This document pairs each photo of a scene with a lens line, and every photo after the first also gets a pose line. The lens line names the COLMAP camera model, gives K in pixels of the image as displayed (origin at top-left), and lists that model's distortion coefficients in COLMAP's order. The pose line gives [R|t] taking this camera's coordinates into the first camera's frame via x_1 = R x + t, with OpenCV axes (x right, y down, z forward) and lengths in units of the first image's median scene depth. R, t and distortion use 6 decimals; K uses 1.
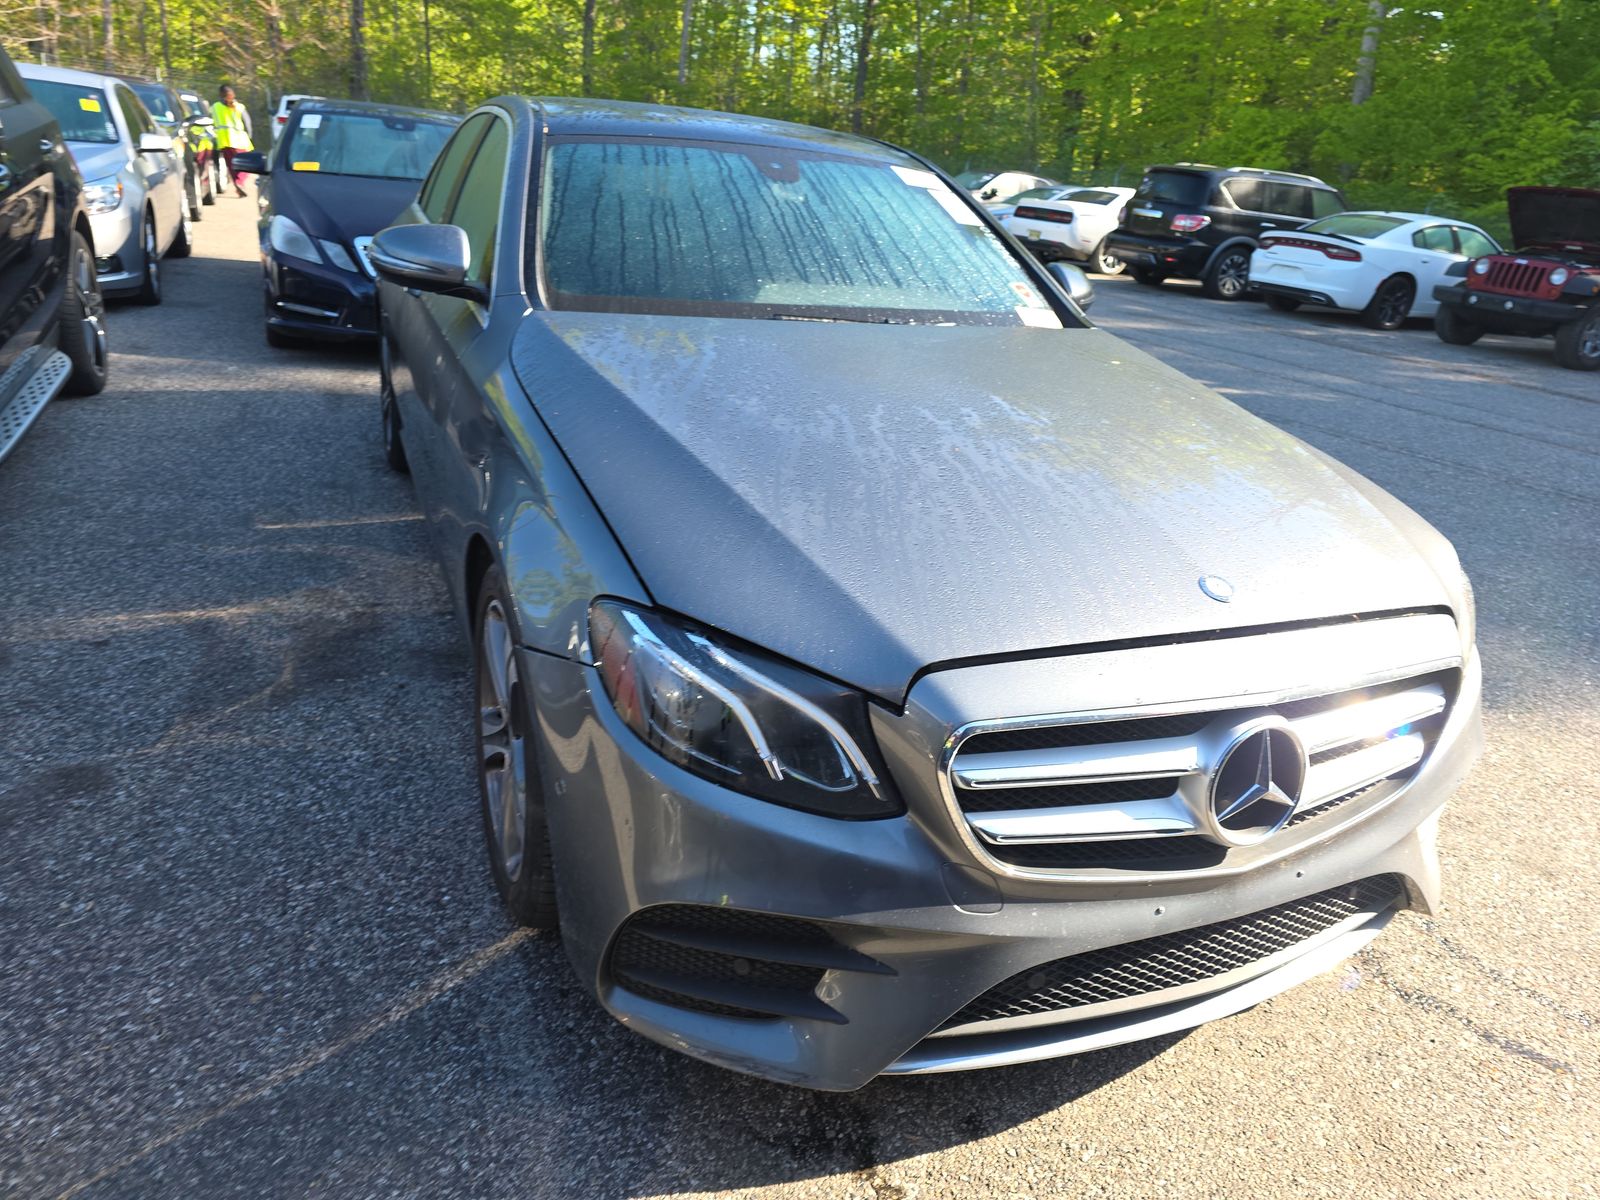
lens RADIAL K [[1274.4, 0, 804.7], [0, 1274.4, 532.1], [0, 0, 1]] dist [0.053097, -0.051951]
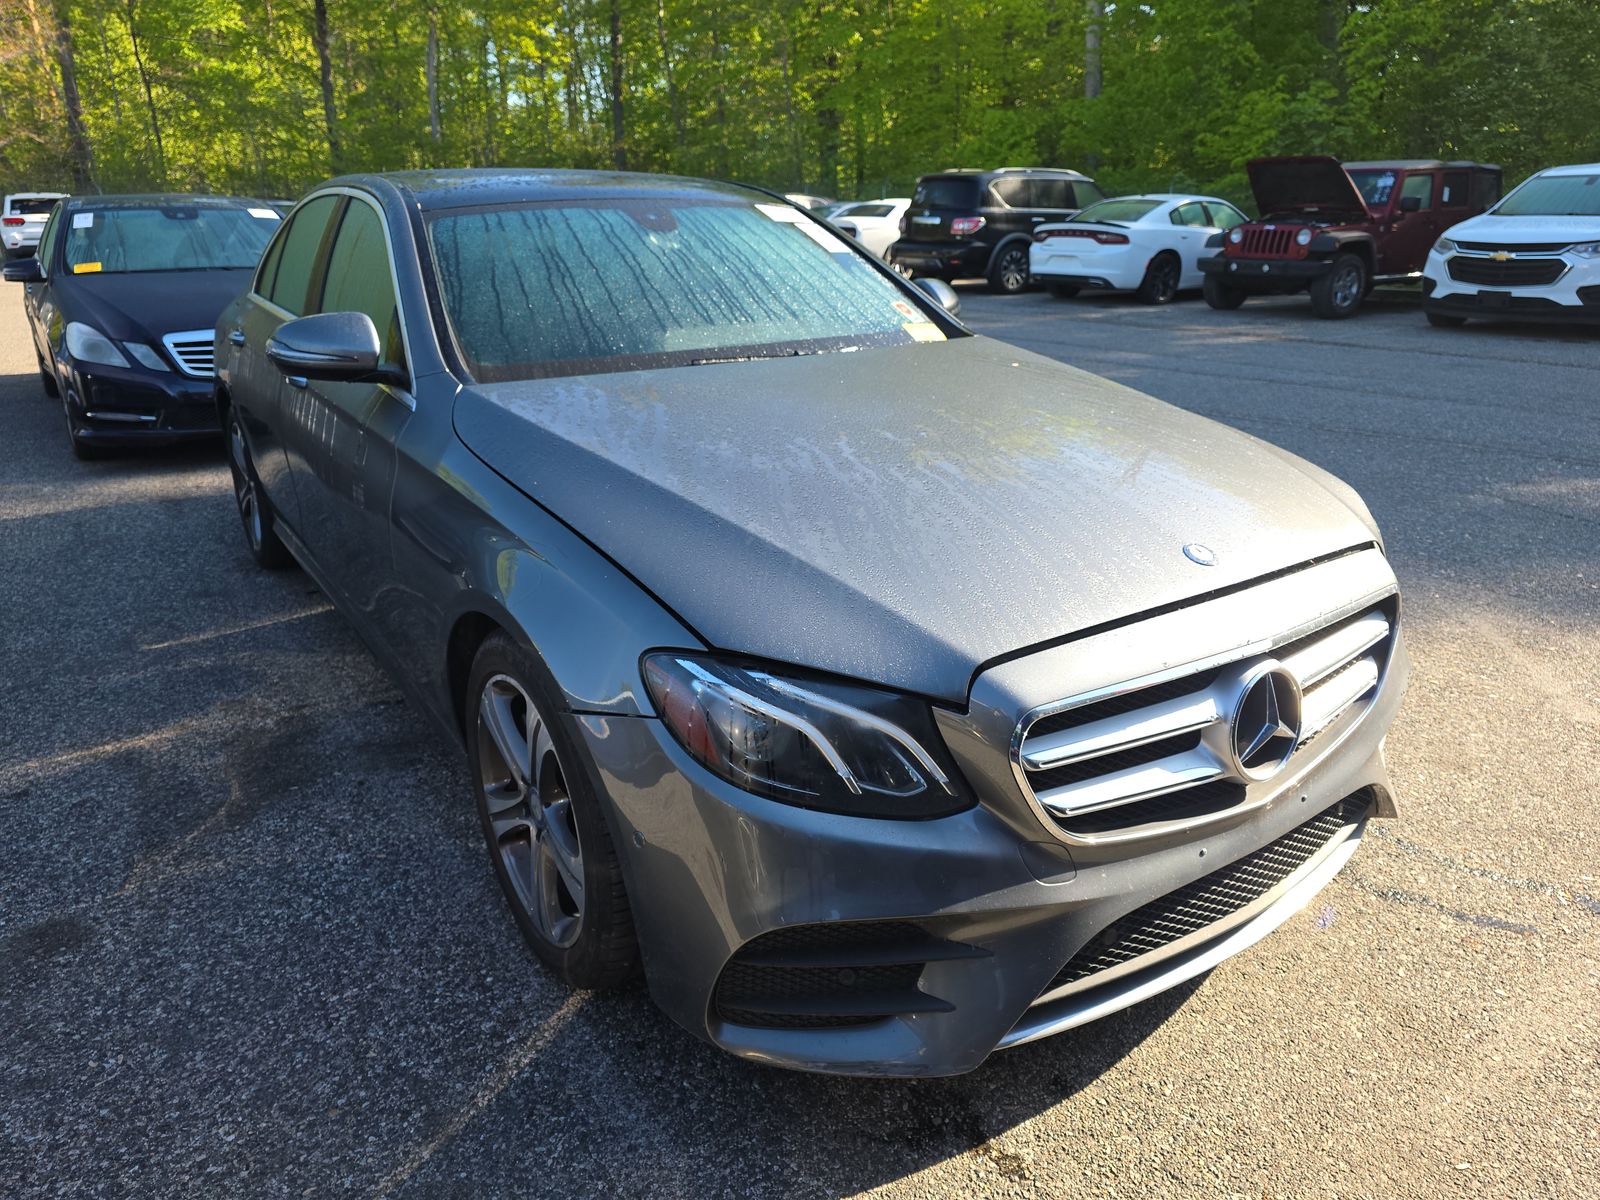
lens RADIAL K [[1274.4, 0, 804.7], [0, 1274.4, 532.1], [0, 0, 1]] dist [0.053097, -0.051951]
pose [[0.978069, -0.145461, 0.149073, -0.113347], [0.148698, 0.988824, -0.010745, -0.009148], [-0.145844, 0.032676, 0.988768, -0.027421]]
